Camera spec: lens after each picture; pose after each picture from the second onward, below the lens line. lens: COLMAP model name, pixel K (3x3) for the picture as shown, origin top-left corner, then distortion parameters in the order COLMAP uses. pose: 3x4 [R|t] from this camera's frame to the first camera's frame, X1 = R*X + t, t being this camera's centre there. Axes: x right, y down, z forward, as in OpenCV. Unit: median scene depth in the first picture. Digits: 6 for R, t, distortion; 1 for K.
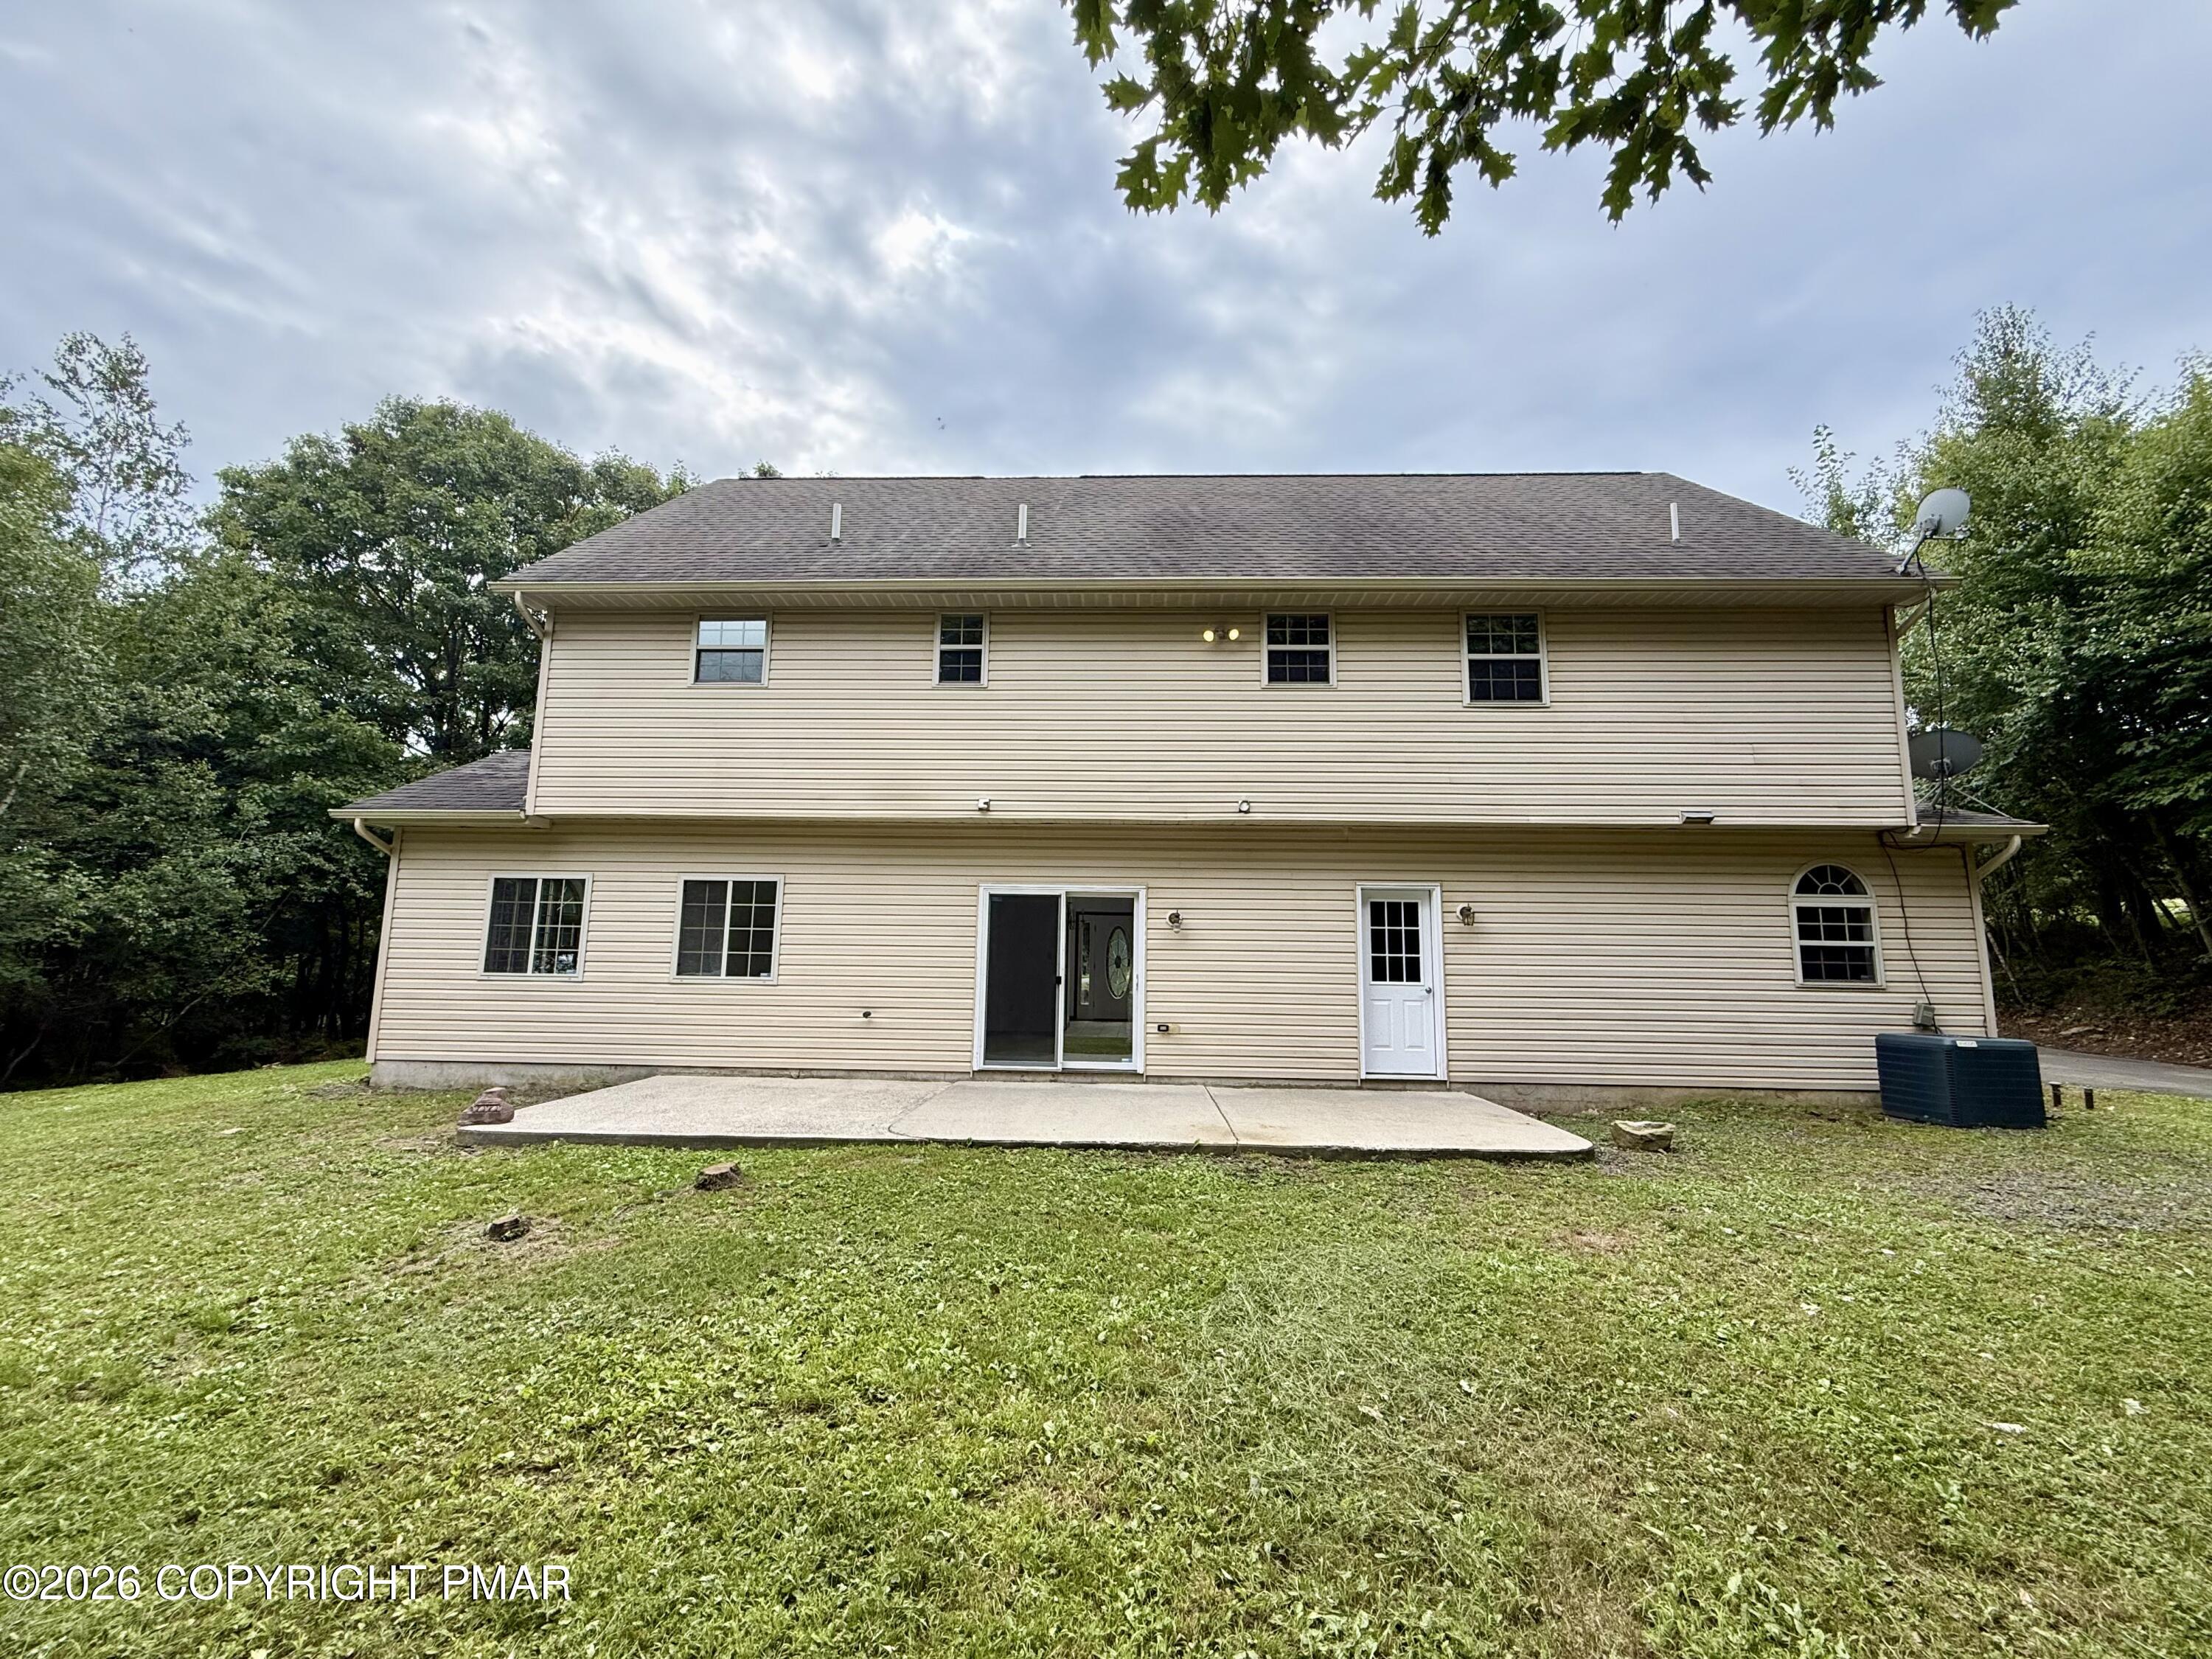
lens RADIAL K [[946.7, 0, 1107.2], [0, 946.7, 841.3], [0, 0, 1]] dist [0.006642, 0.000321]
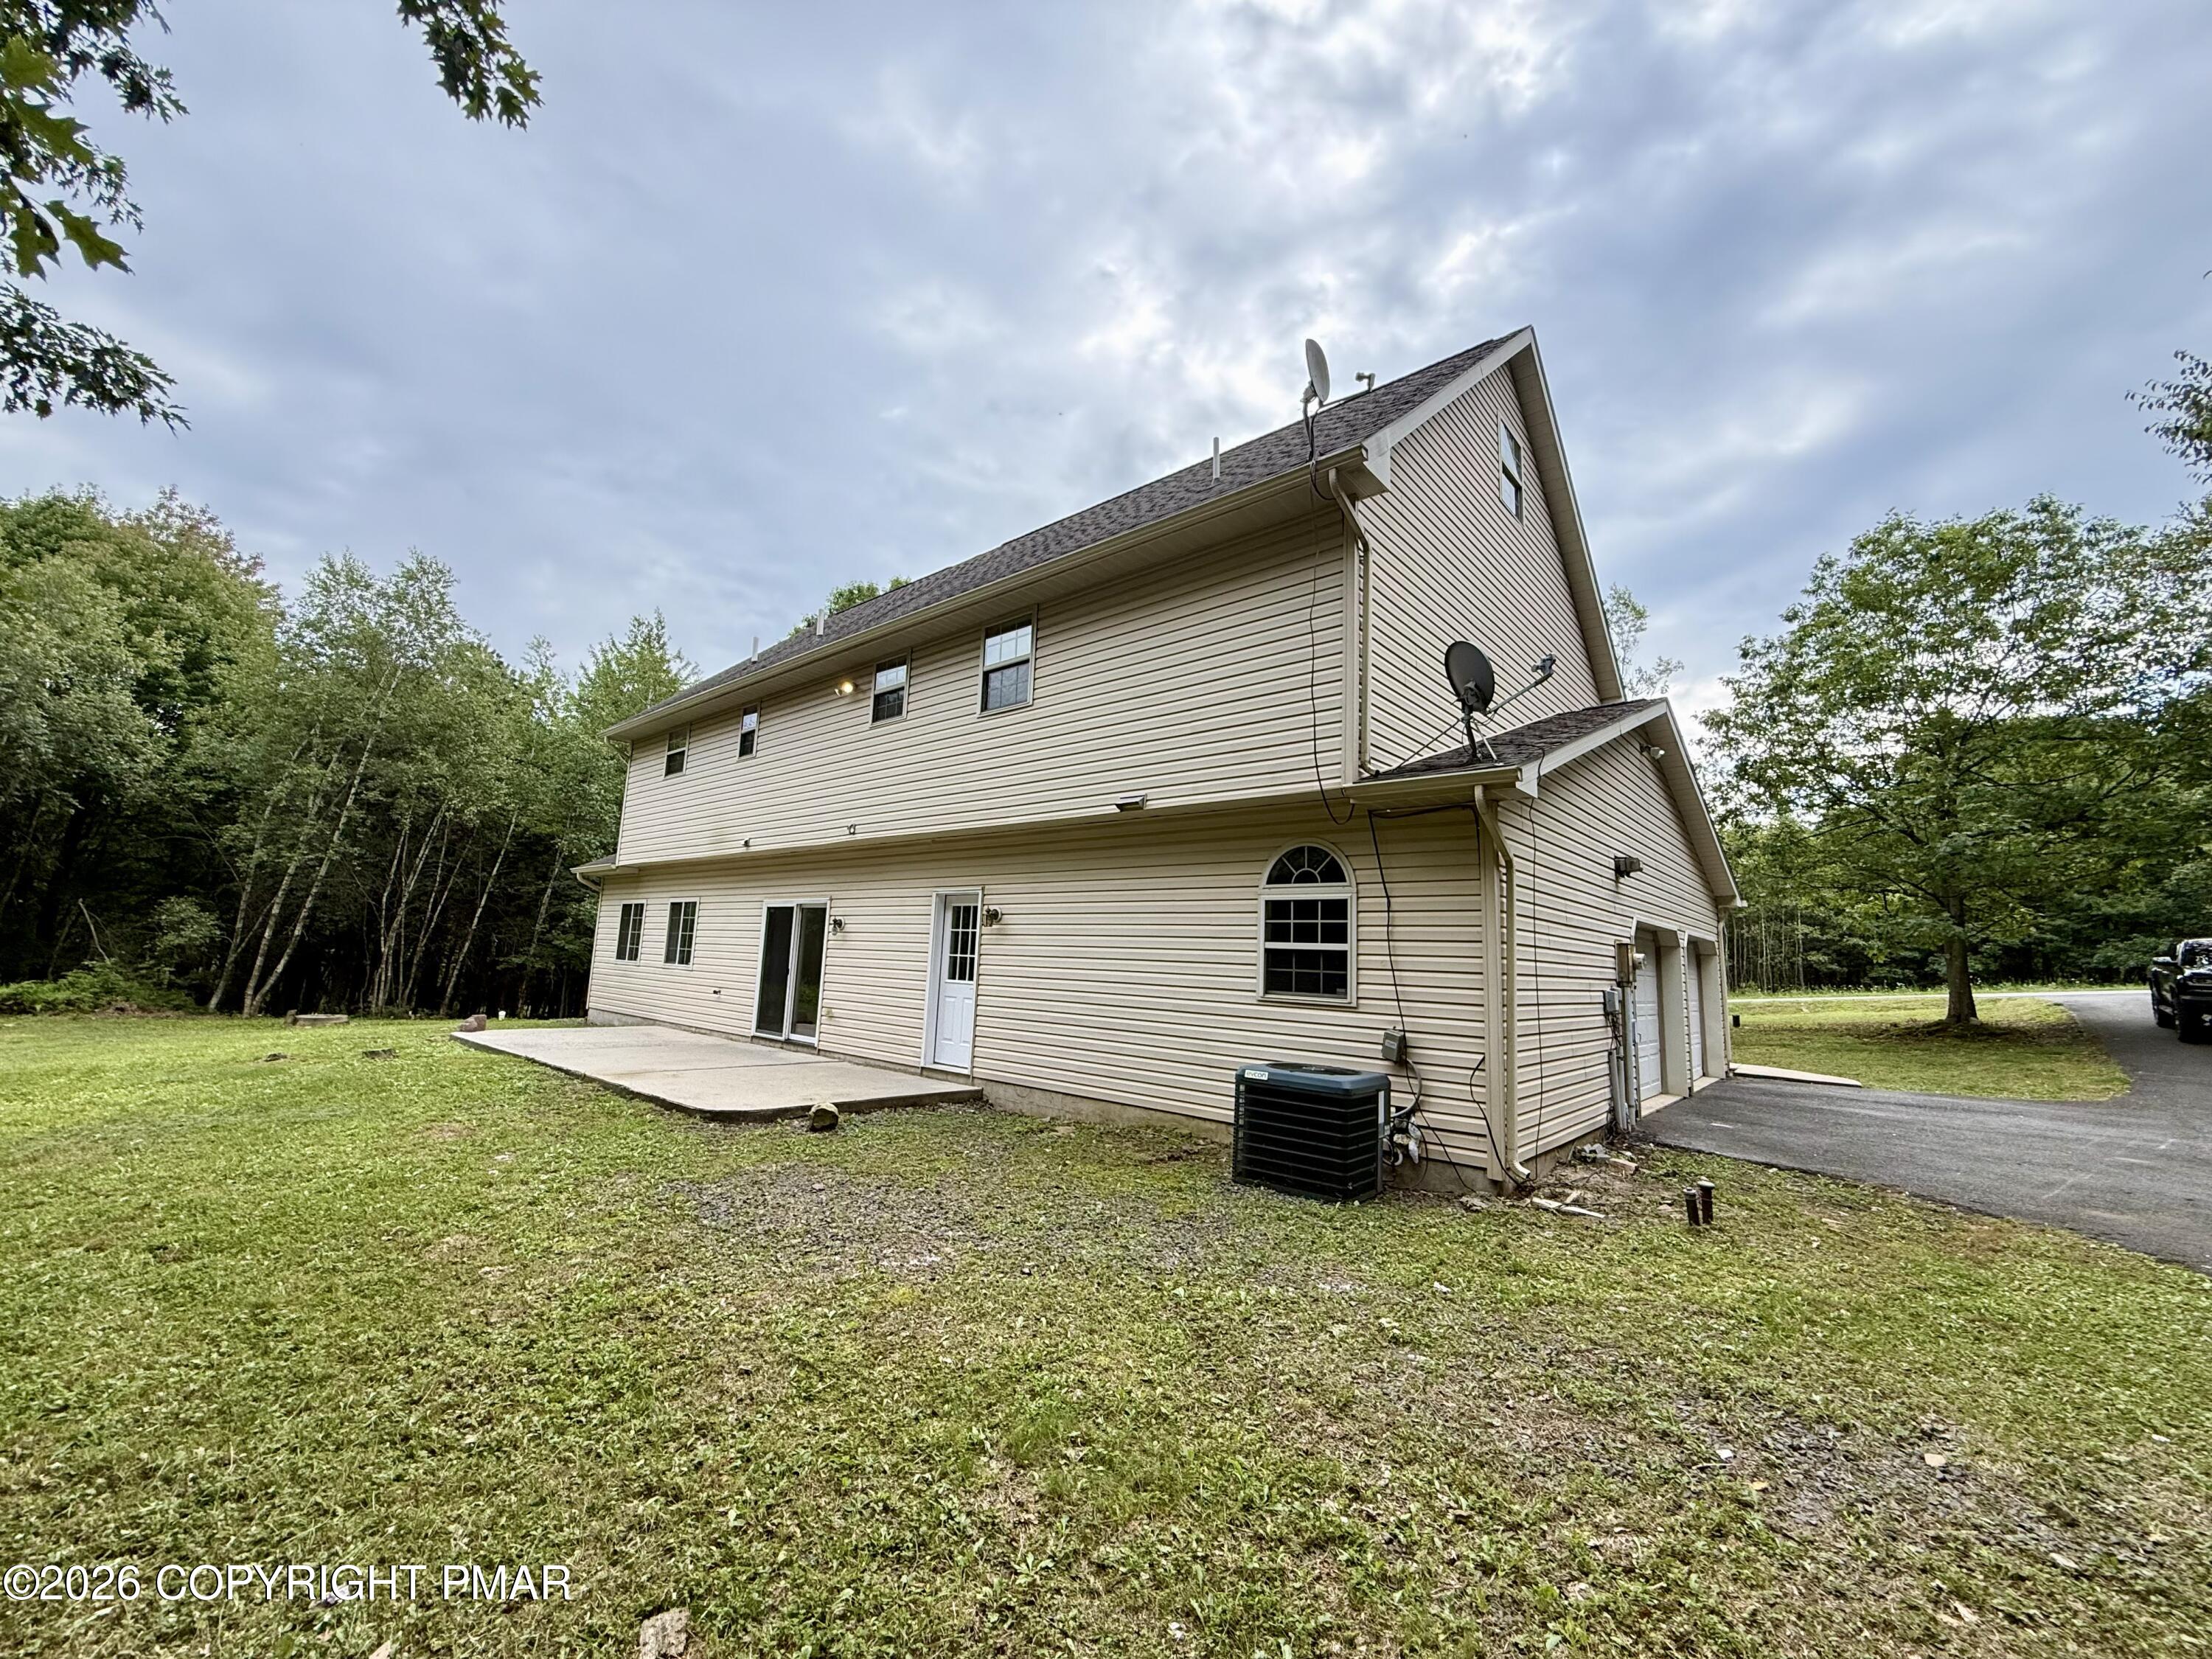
lens RADIAL K [[888.6, 0, 1106.0], [0, 888.6, 829.5], [0, 0, 1]] dist [0.002506, 0.000581]
pose [[0.768400, -0.077738, -0.635231, 1.093921], [0.059965, 0.996974, -0.049471, 0.037701], [0.637155, -0.000078, 0.770736, 0.329829]]
